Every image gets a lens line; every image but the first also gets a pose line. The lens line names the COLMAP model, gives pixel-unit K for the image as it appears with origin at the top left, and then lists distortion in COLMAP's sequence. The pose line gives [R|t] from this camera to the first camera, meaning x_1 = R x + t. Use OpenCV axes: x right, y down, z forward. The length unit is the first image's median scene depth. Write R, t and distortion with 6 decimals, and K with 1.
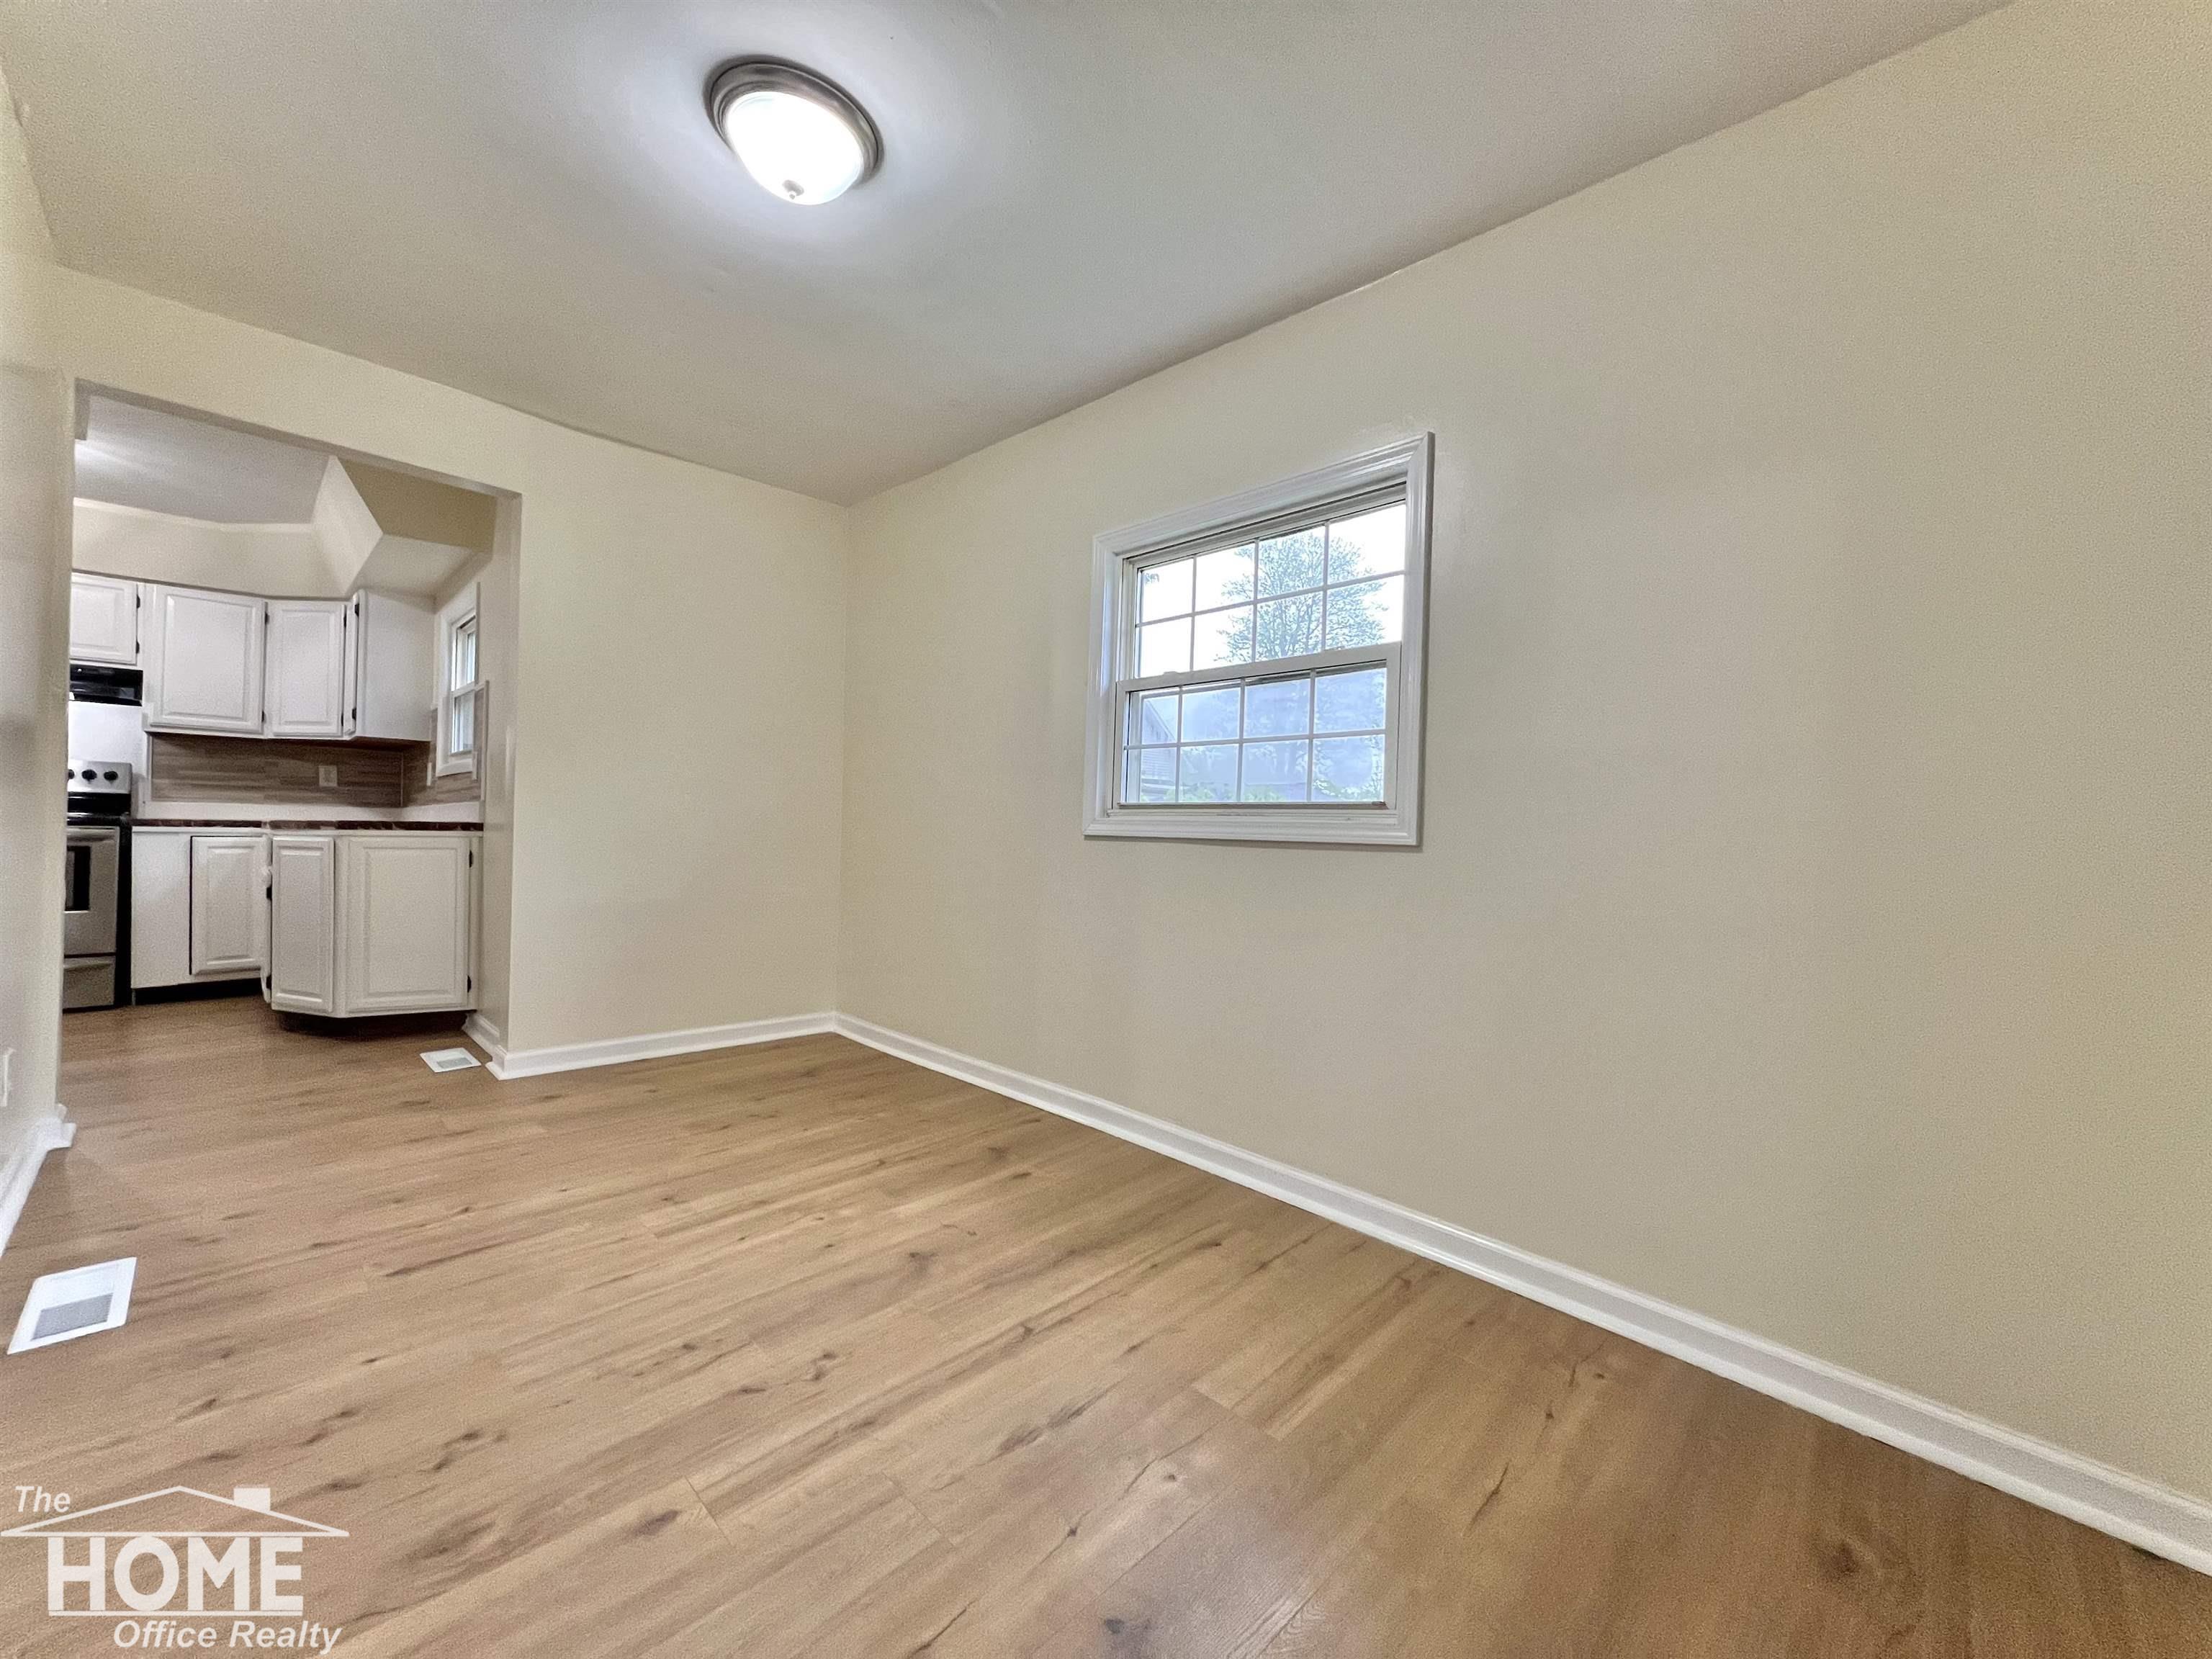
lens RADIAL K [[889.0, 0, 1108.9], [0, 889.0, 830.1], [0, 0, 1]] dist [-0.001823, 0.000474]
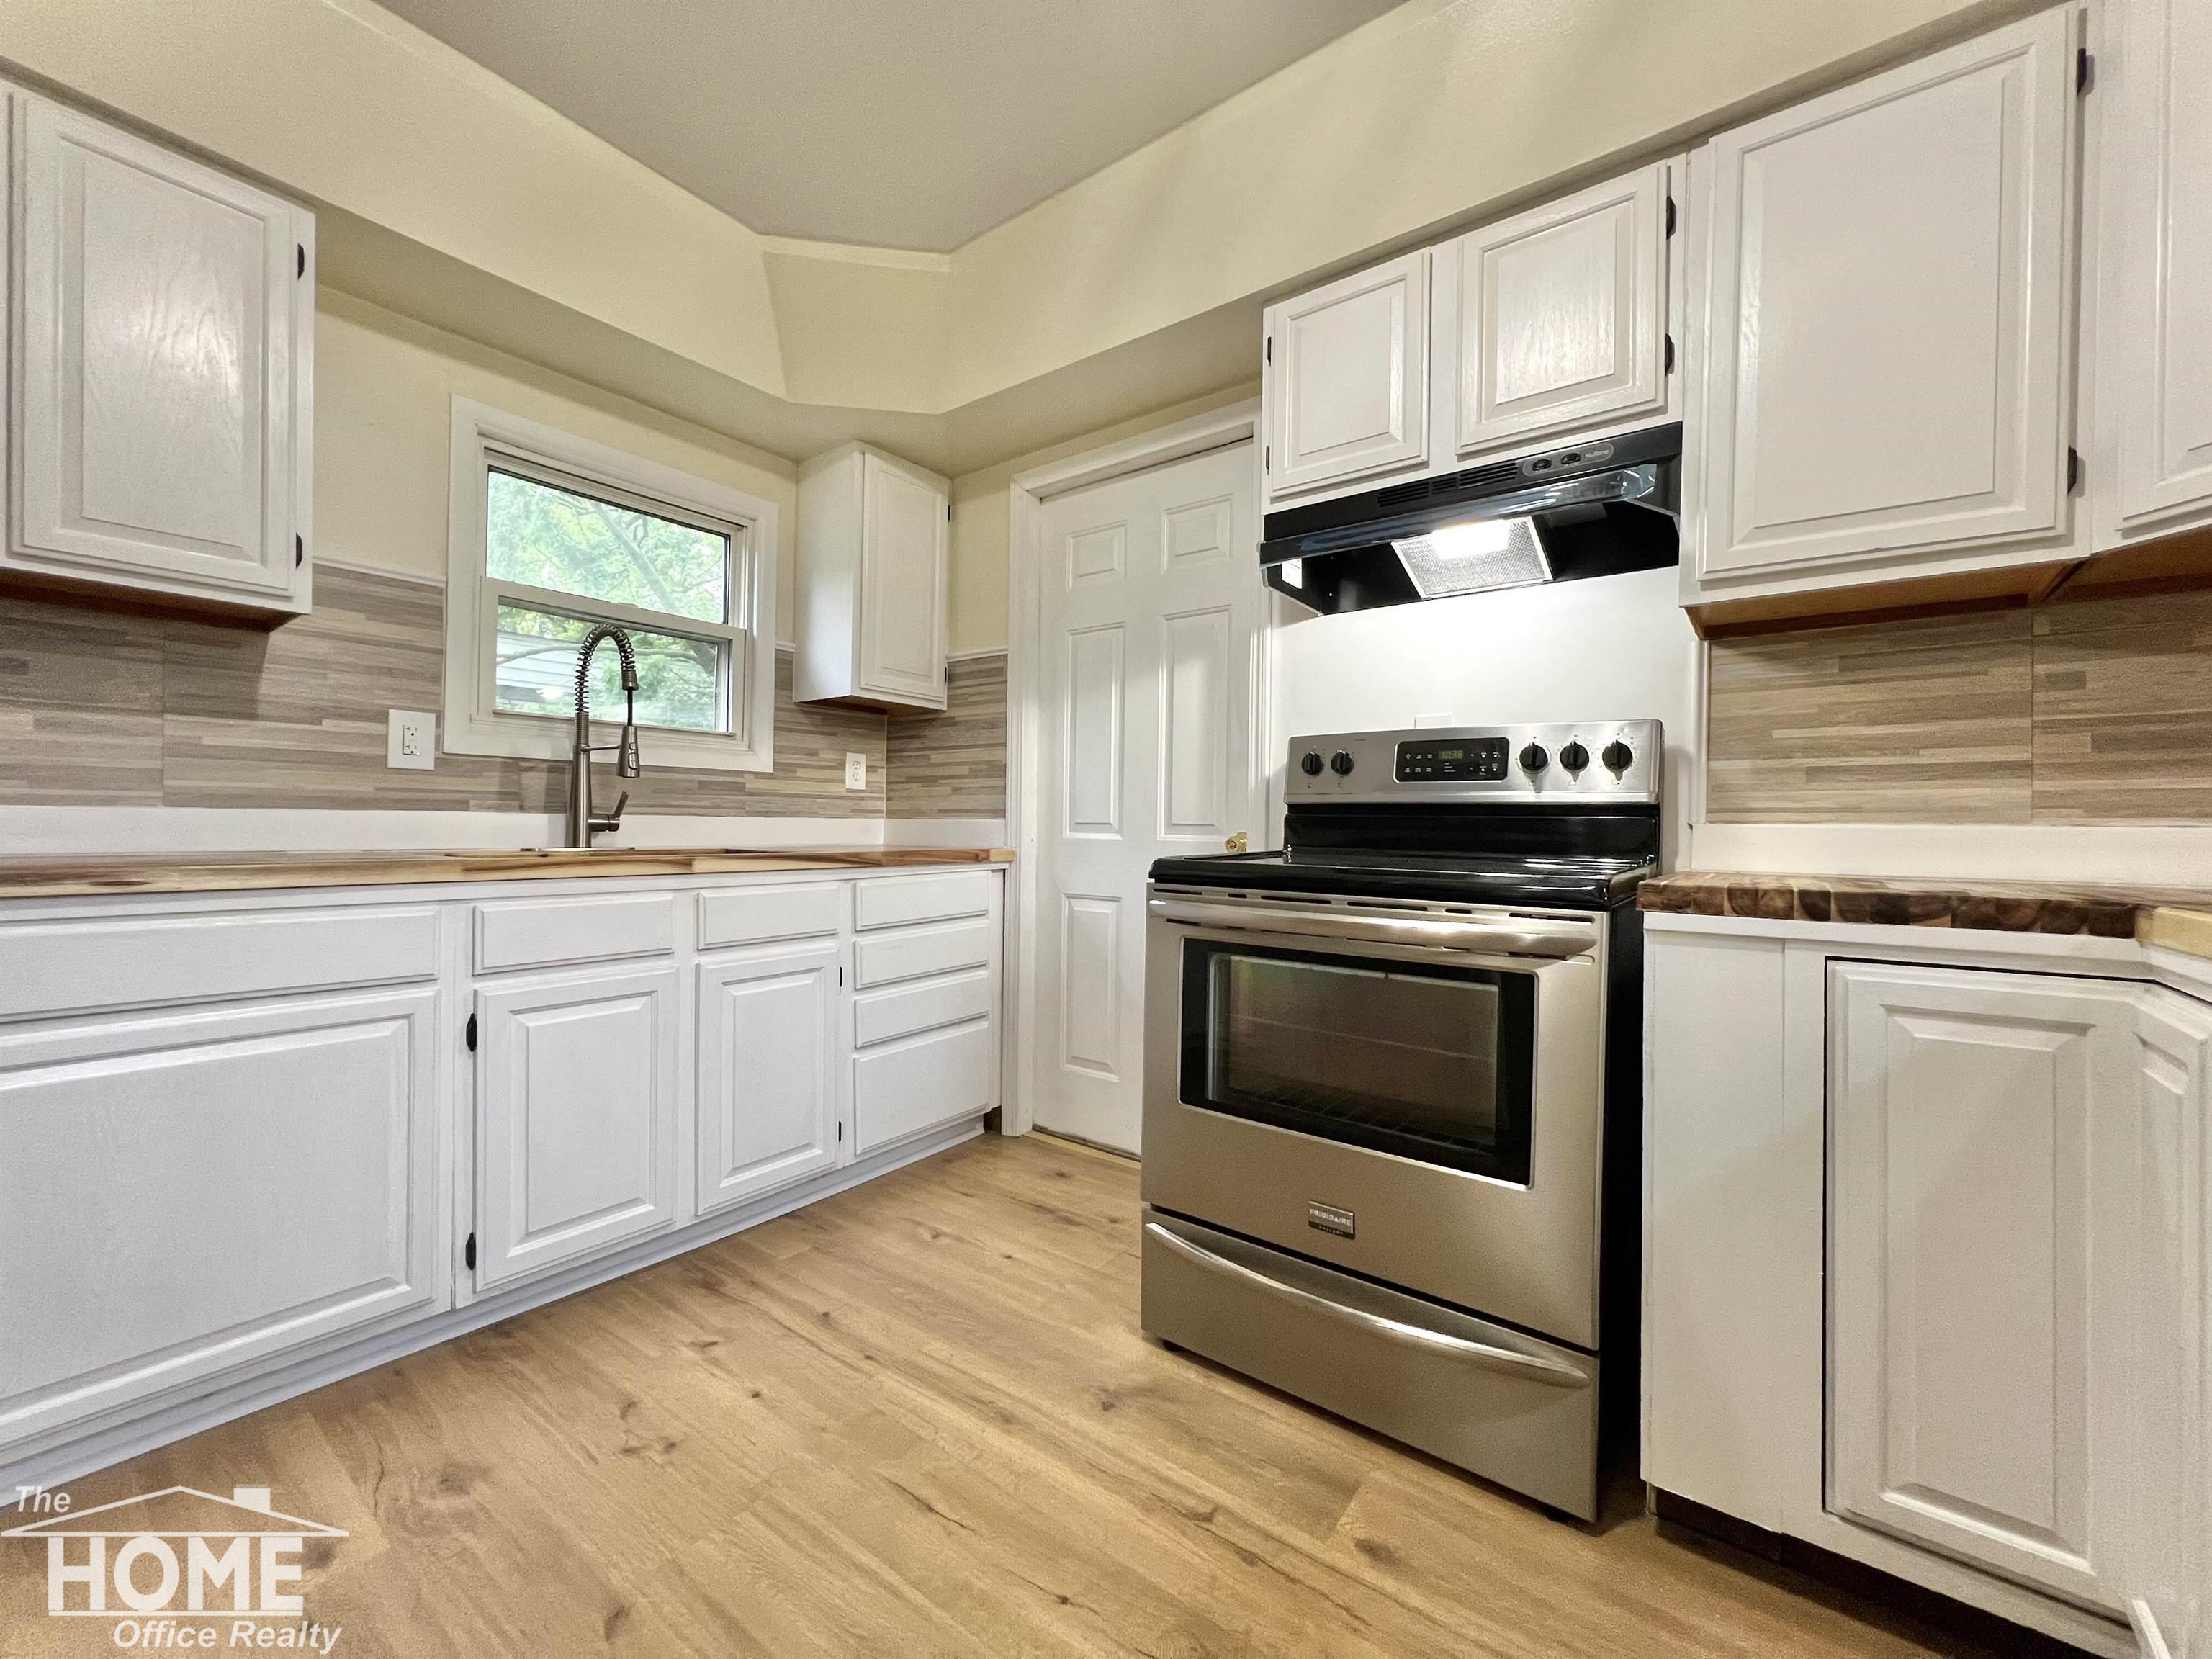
lens RADIAL K [[889.0, 0, 1108.9], [0, 889.0, 830.1], [0, 0, 1]] dist [-0.001823, 0.000474]
pose [[0.138320, -0.016999, -0.990242, -0.806595], [-0.007723, 0.999804, -0.018242, -0.022666], [0.990357, 0.010171, 0.138162, 0.757679]]
